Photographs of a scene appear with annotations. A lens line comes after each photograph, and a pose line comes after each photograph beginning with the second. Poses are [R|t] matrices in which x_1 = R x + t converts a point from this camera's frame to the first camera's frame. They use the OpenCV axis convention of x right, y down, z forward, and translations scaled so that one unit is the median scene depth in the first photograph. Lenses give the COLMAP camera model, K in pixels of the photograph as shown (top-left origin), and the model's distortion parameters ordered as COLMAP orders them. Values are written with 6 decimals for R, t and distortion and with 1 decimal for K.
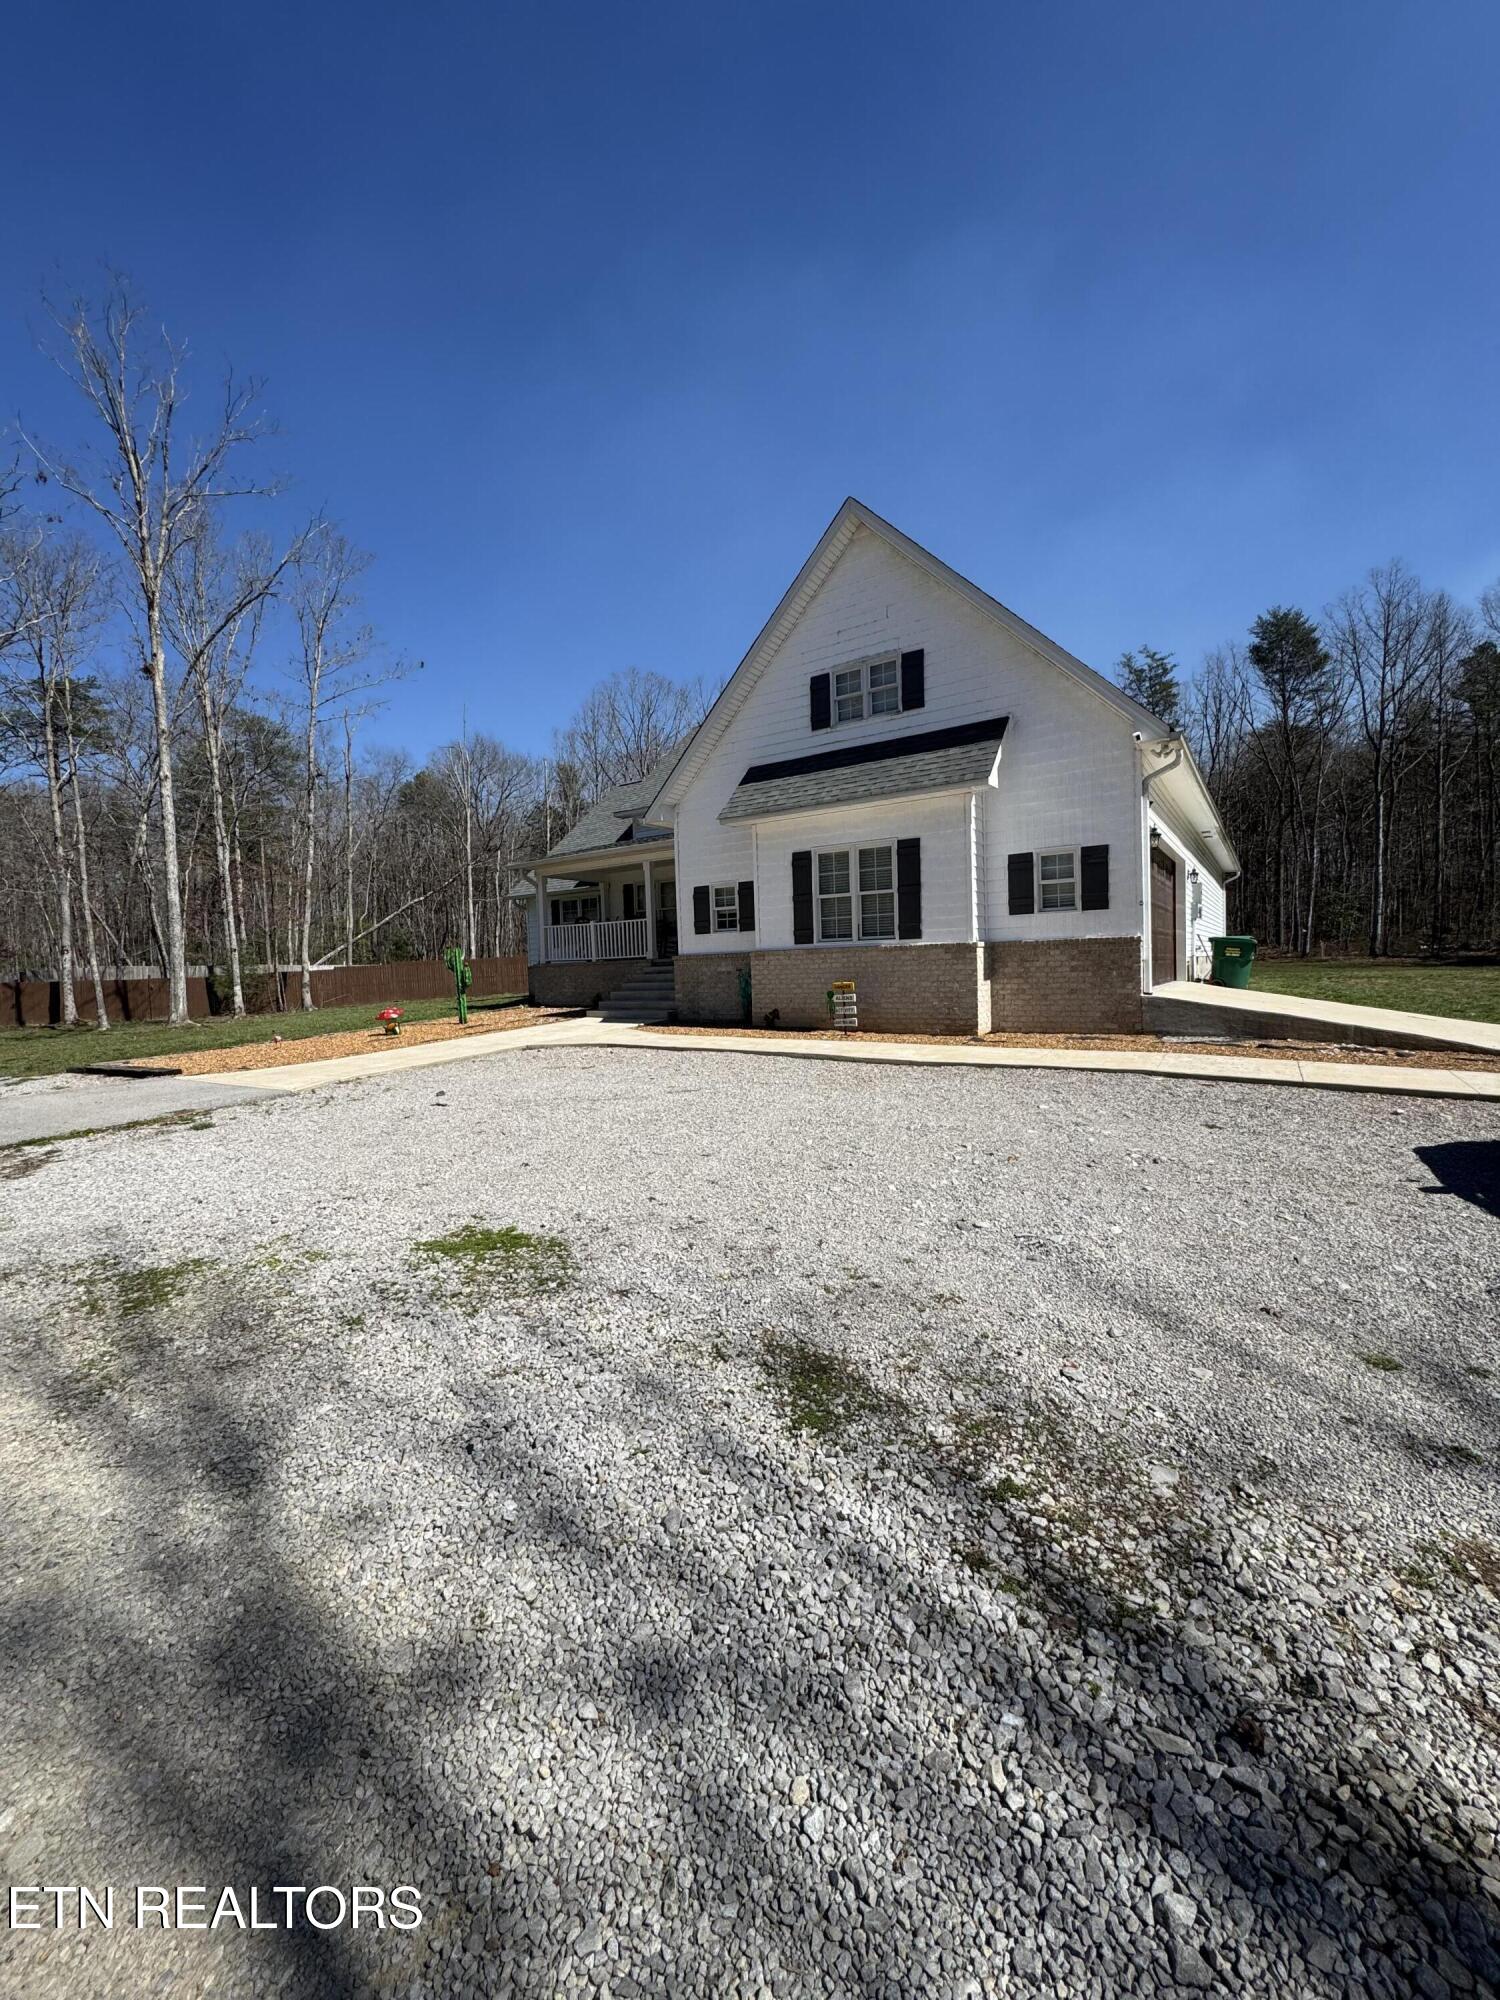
lens RADIAL K [[798.8, 0, 750.0], [0, 798.8, 1000.0], [0, 0, 1]] dist [-0.002144, -0.000208]
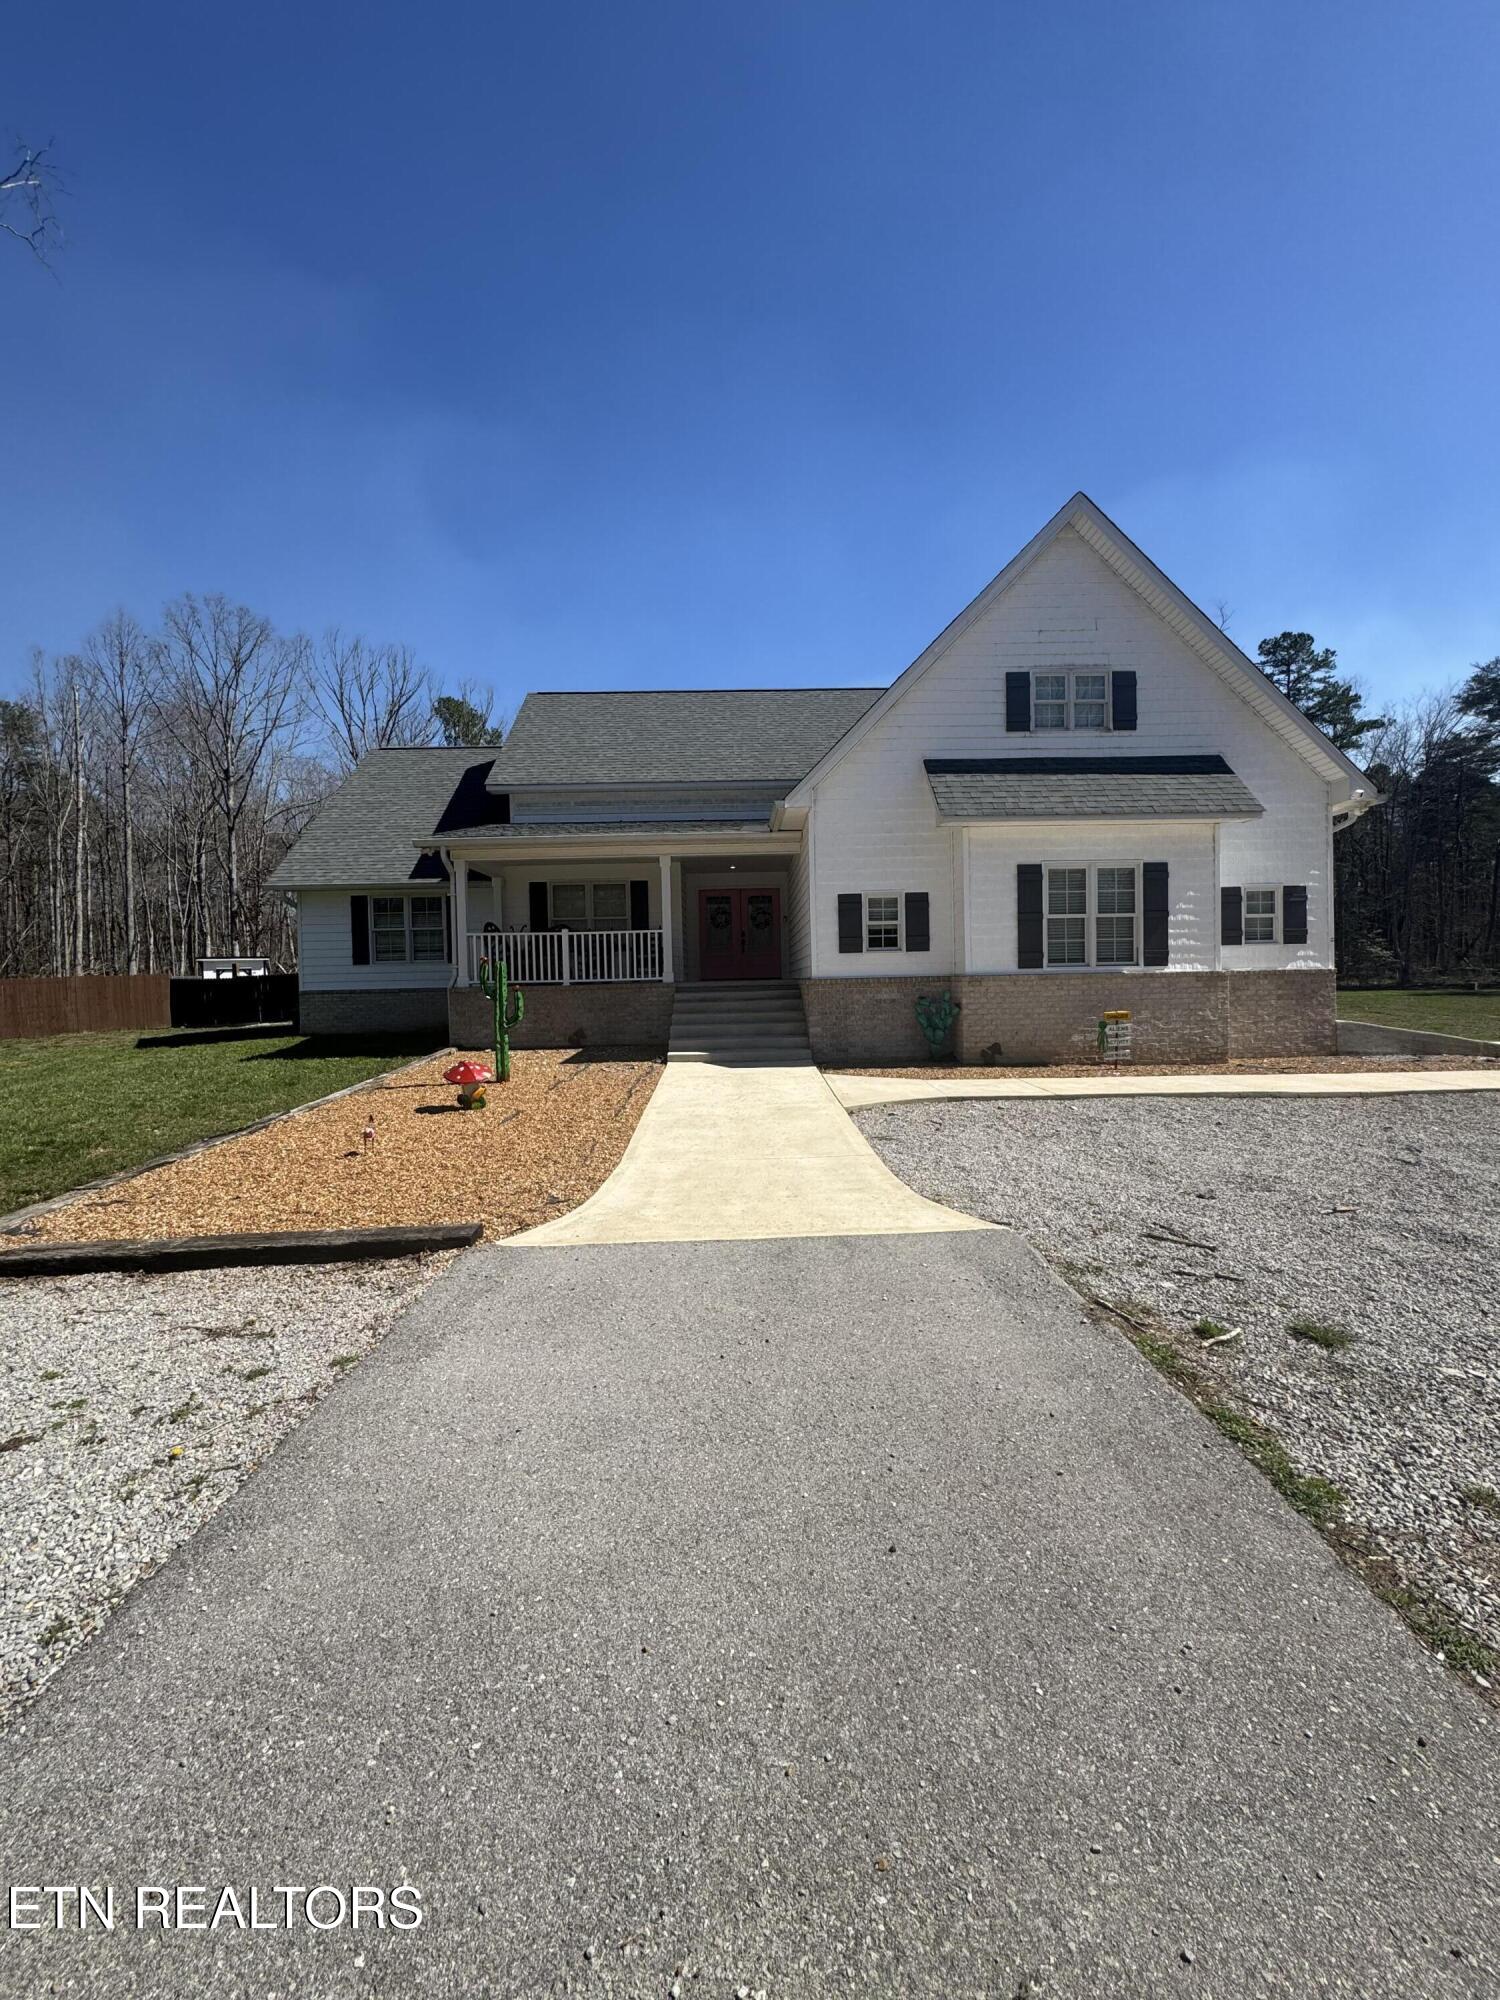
lens RADIAL K [[801.2, 0, 750.0], [0, 801.2, 1000.0], [0, 0, 1]] dist [-0.005151, -0.000242]
pose [[0.821817, 0.000496, 0.569751, -0.633197], [0.018416, 0.999454, -0.027433, -0.015105], [-0.569453, 0.033037, 0.821359, 0.410604]]
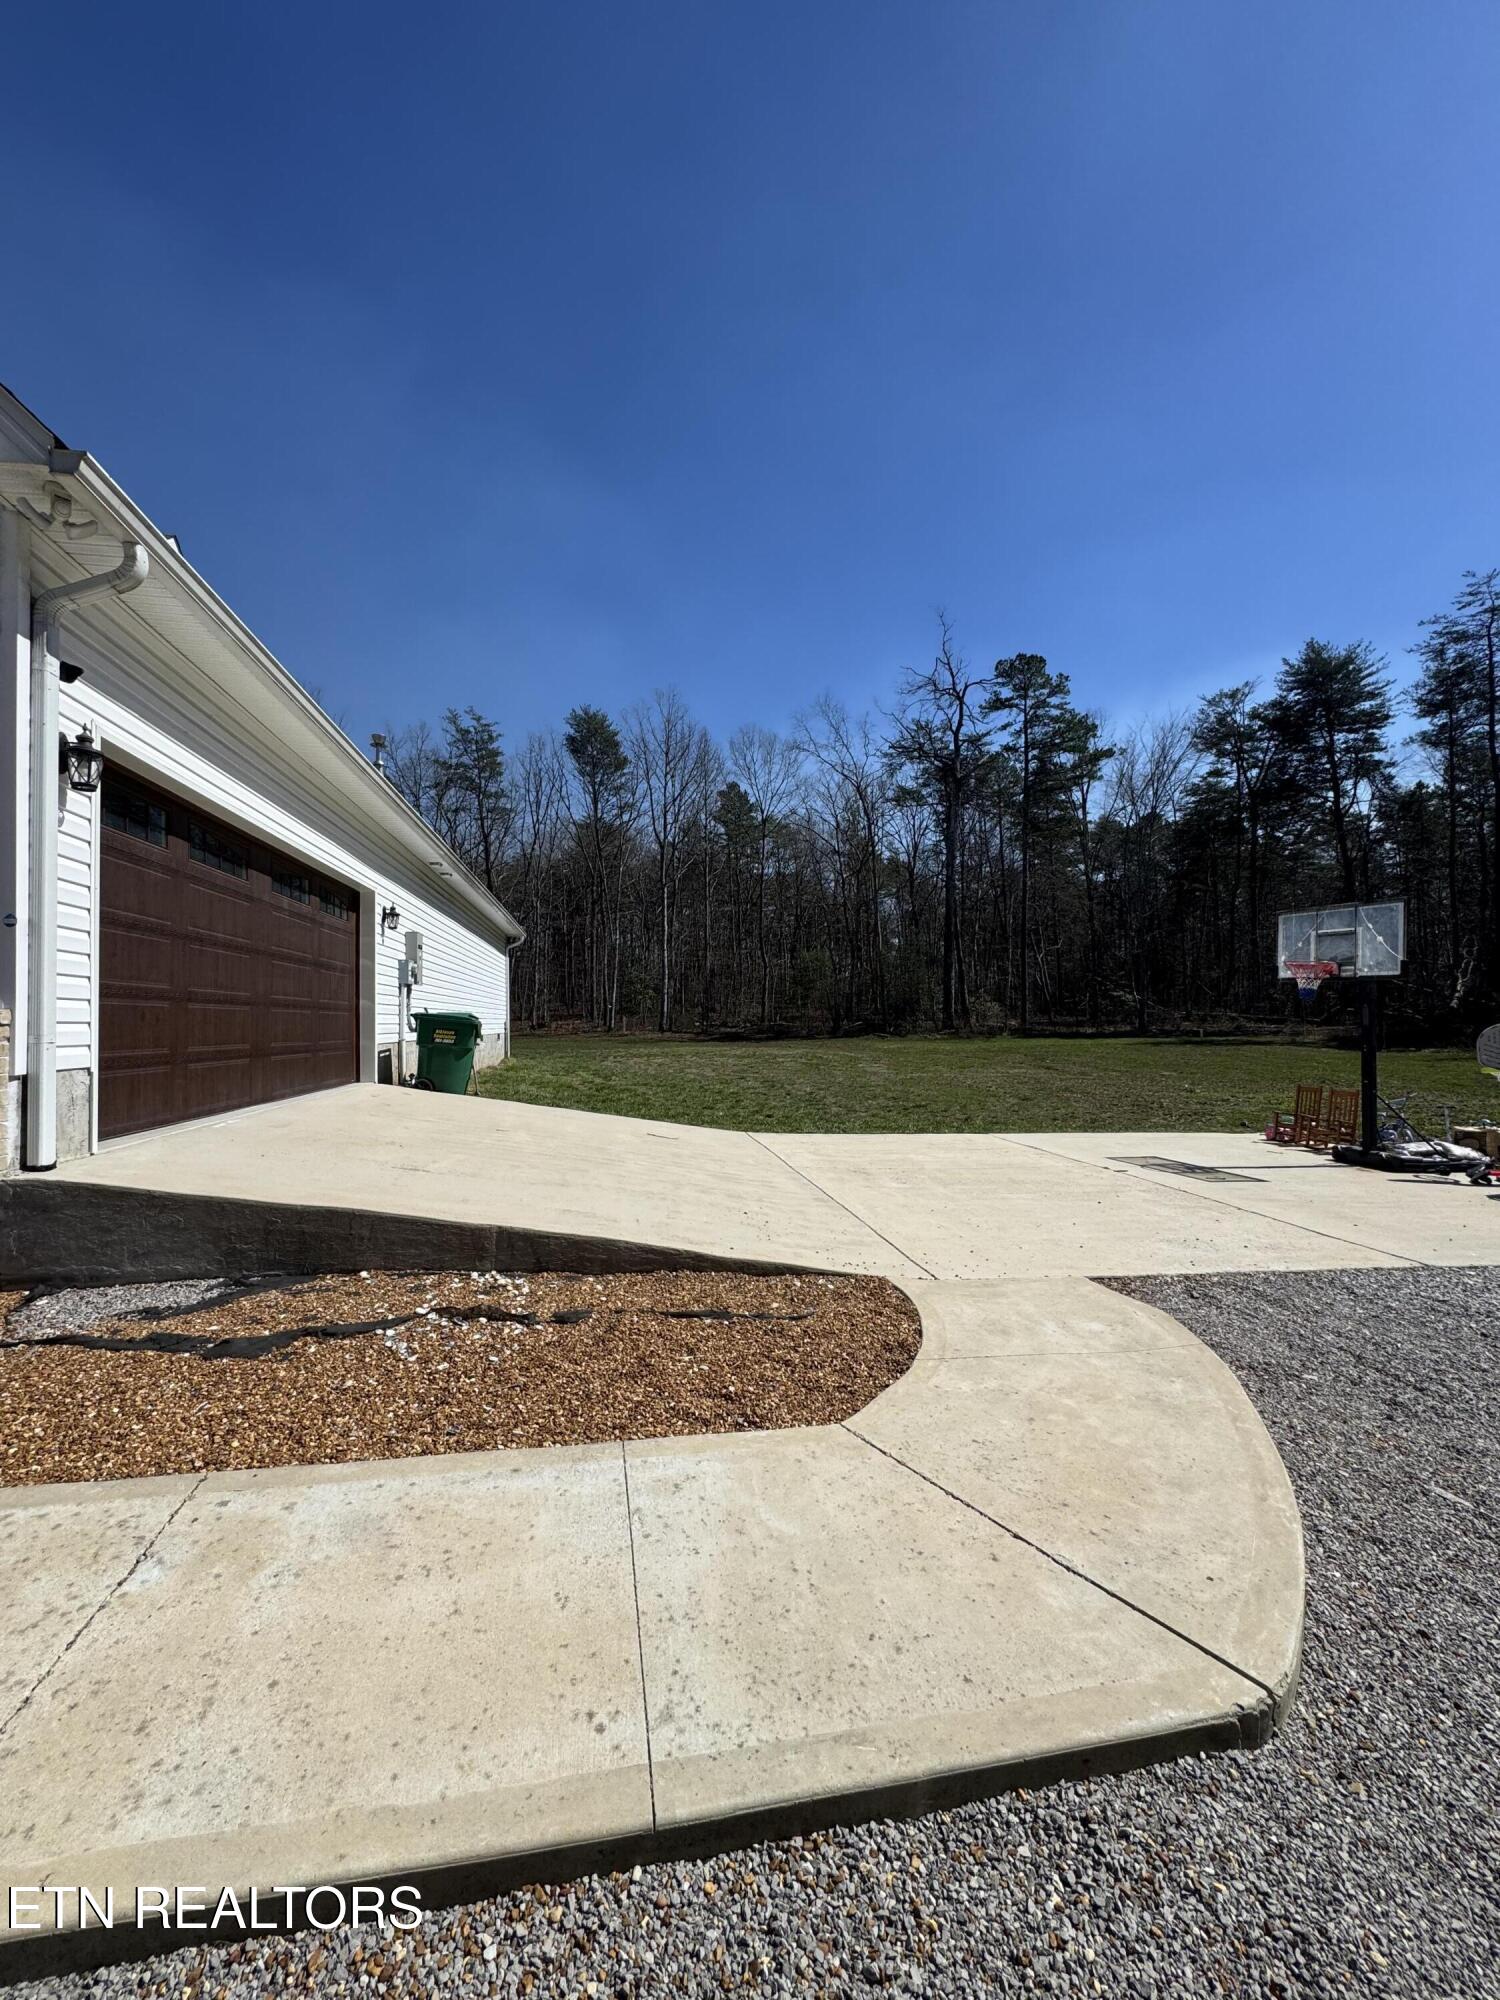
lens RADIAL K [[801.2, 0, 750.0], [0, 801.2, 1000.0], [0, 0, 1]] dist [-0.005151, -0.000242]
pose [[0.725608, 0.037288, 0.687097, 0.366427], [0.021250, 0.996840, -0.076539, -0.038002], [-0.687780, 0.070138, 0.722523, 0.386662]]
